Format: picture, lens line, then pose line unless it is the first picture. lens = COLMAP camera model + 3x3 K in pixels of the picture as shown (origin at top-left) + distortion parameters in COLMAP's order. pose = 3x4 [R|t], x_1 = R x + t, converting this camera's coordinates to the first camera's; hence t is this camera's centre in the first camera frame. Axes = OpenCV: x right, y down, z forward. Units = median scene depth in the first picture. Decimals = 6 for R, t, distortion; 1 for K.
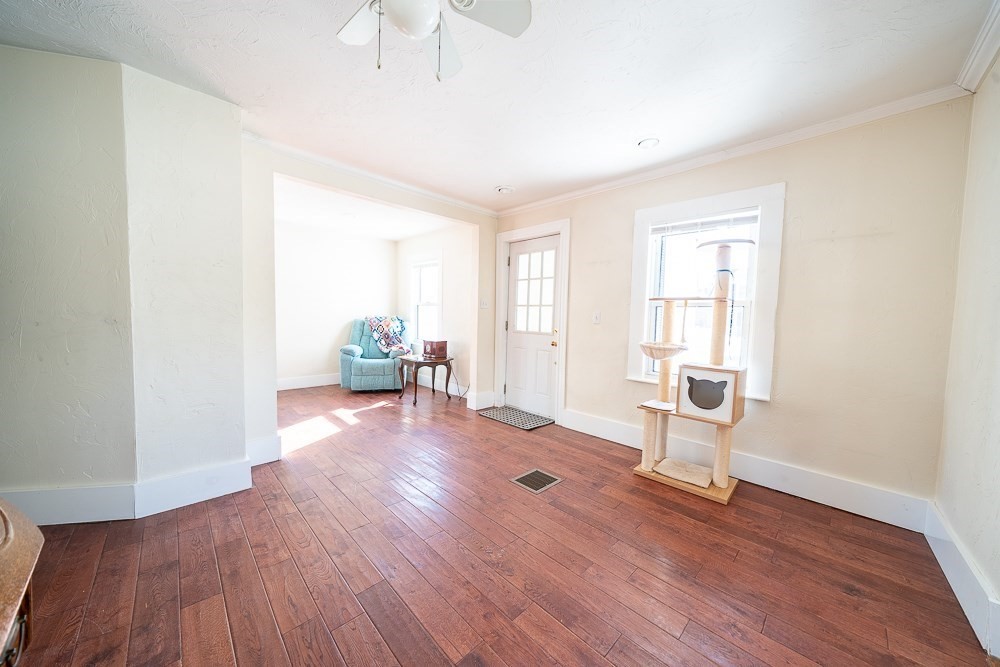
lens RADIAL K [[338.2, 0, 497.4], [0, 338.2, 336.0], [0, 0, 1]] dist [-0.006380, -0.000019]
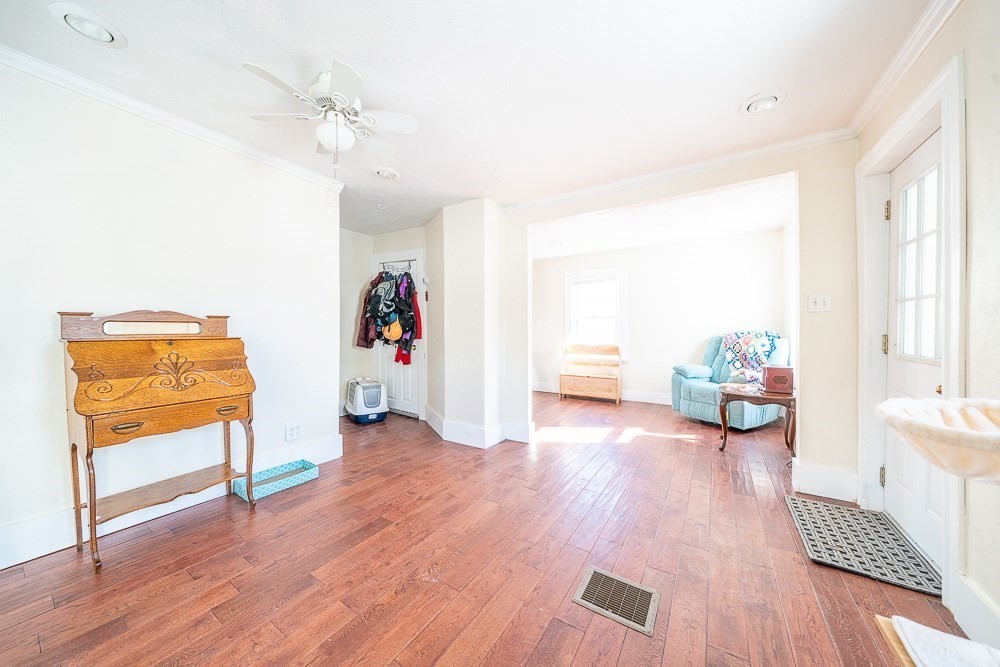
lens RADIAL K [[338.2, 0, 497.4], [0, 338.2, 336.0], [0, 0, 1]] dist [-0.006380, -0.000019]
pose [[0.225613, -0.010312, -0.974162, 0.361818], [-0.048446, 0.998588, -0.021790, -0.004932], [0.973012, 0.052110, 0.224795, 0.353313]]
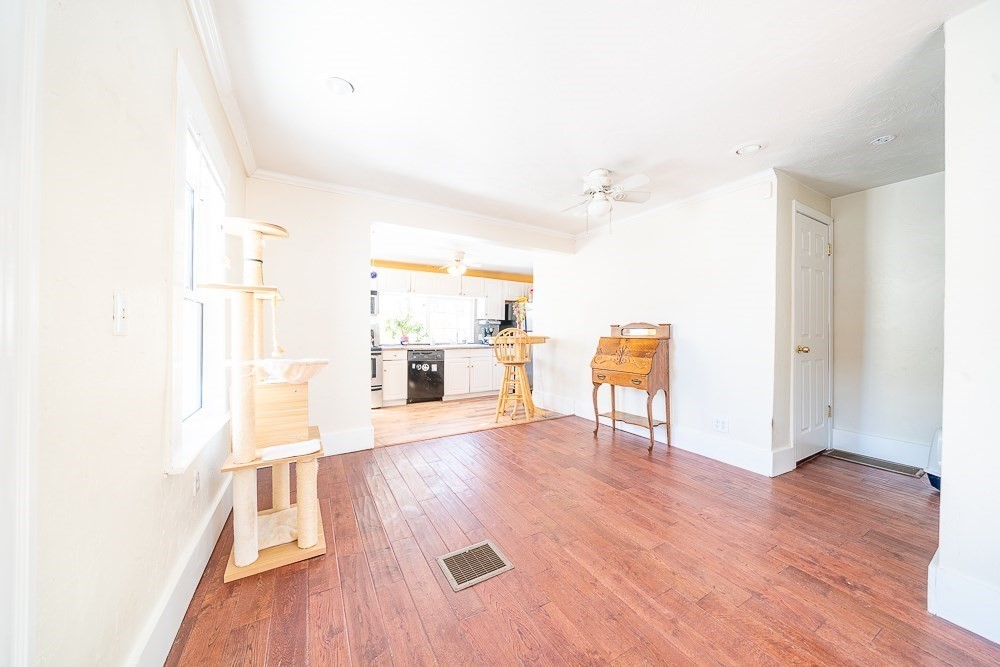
lens RADIAL K [[338.2, 0, 497.4], [0, 338.2, 336.0], [0, 0, 1]] dist [-0.006380, -0.000019]
pose [[-0.965402, -0.031963, 0.258799, -0.052811], [-0.014493, 0.997502, 0.069133, -0.046413], [-0.260362, 0.062990, -0.963454, 0.901842]]
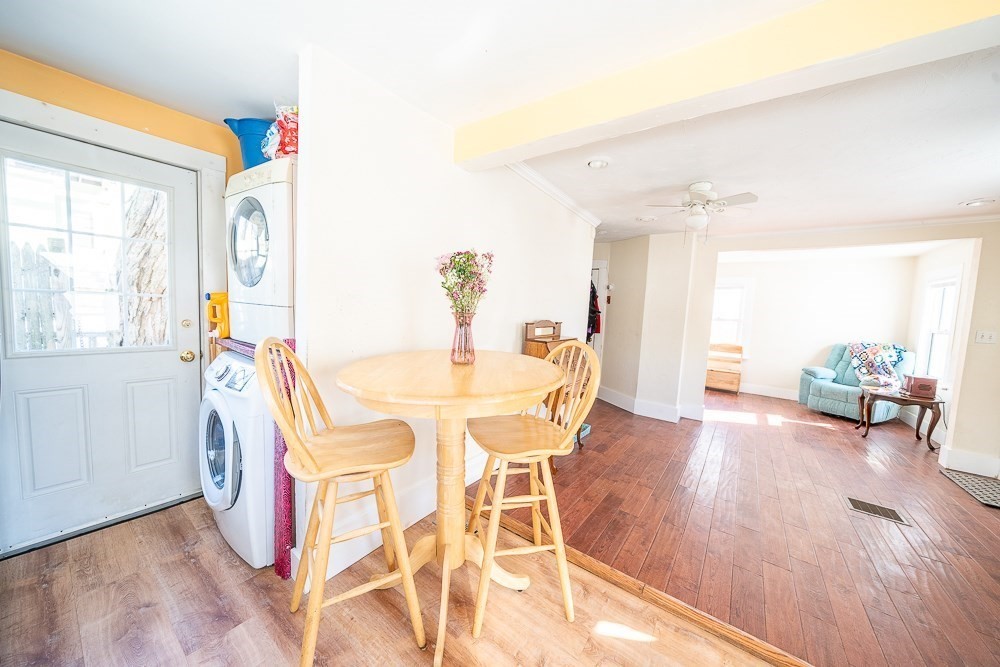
lens RADIAL K [[338.2, 0, 497.4], [0, 338.2, 336.0], [0, 0, 1]] dist [-0.006380, -0.000019]
pose [[0.163505, 0.063264, -0.984512, 0.501273], [-0.105893, 0.993302, 0.046242, -0.014862], [0.980843, 0.096692, 0.169109, -0.200104]]
